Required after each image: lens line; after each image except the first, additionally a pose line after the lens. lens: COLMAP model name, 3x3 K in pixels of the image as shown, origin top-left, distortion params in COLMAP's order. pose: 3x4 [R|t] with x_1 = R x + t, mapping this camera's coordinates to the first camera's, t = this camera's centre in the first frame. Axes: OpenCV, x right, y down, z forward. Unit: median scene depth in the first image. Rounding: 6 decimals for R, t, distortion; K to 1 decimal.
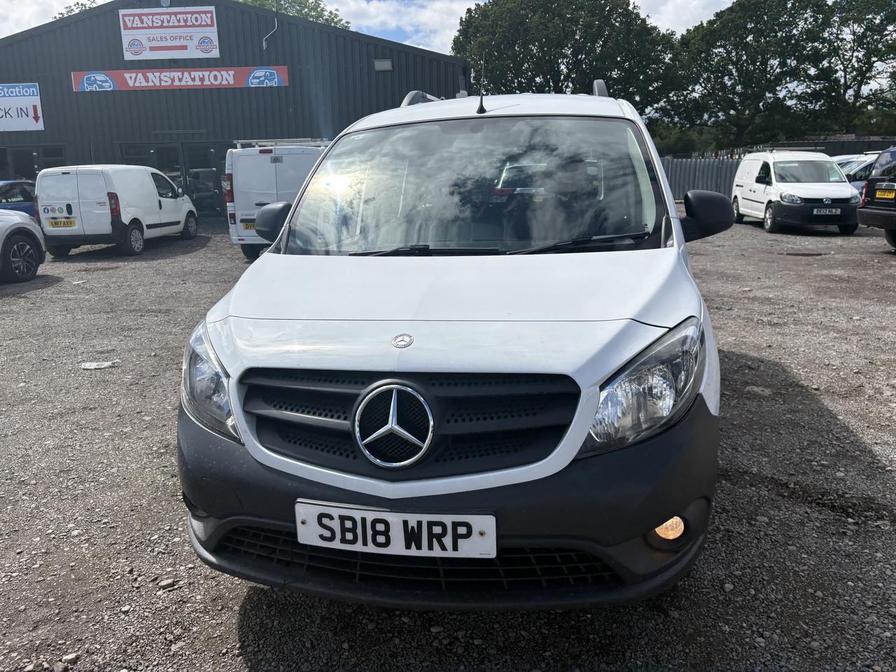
lens RADIAL K [[658.2, 0, 450.8], [0, 658.2, 327.7], [0, 0, 1]] dist [0.023435, -0.013996]
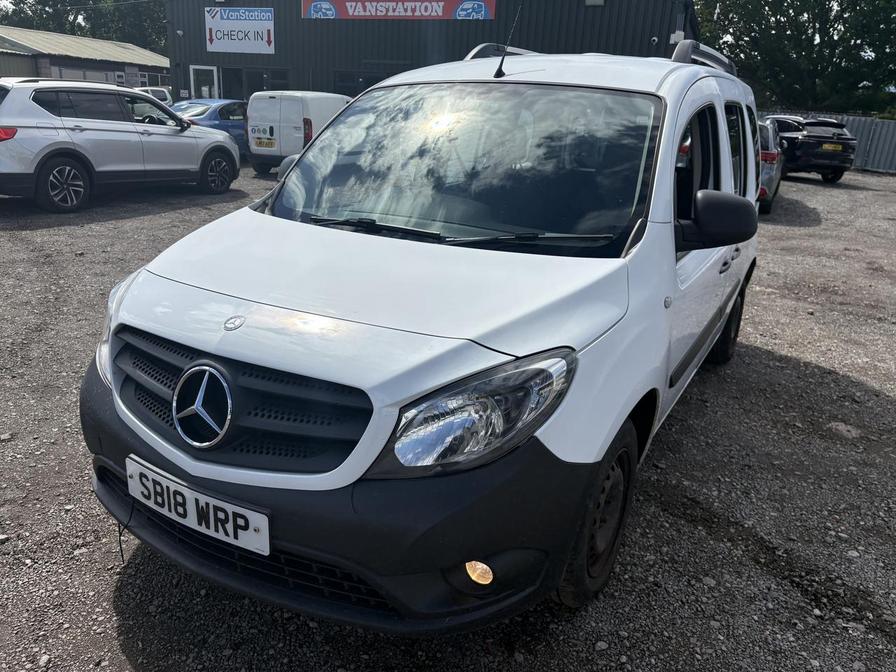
lens RADIAL K [[658.2, 0, 447.8], [0, 658.2, 337.8], [0, 0, 1]] dist [0.023435, -0.013996]
pose [[0.946164, 0.170048, -0.275421, 0.458575], [-0.142002, 0.982699, 0.118906, -0.110111], [0.290875, -0.073395, 0.953942, 0.132755]]
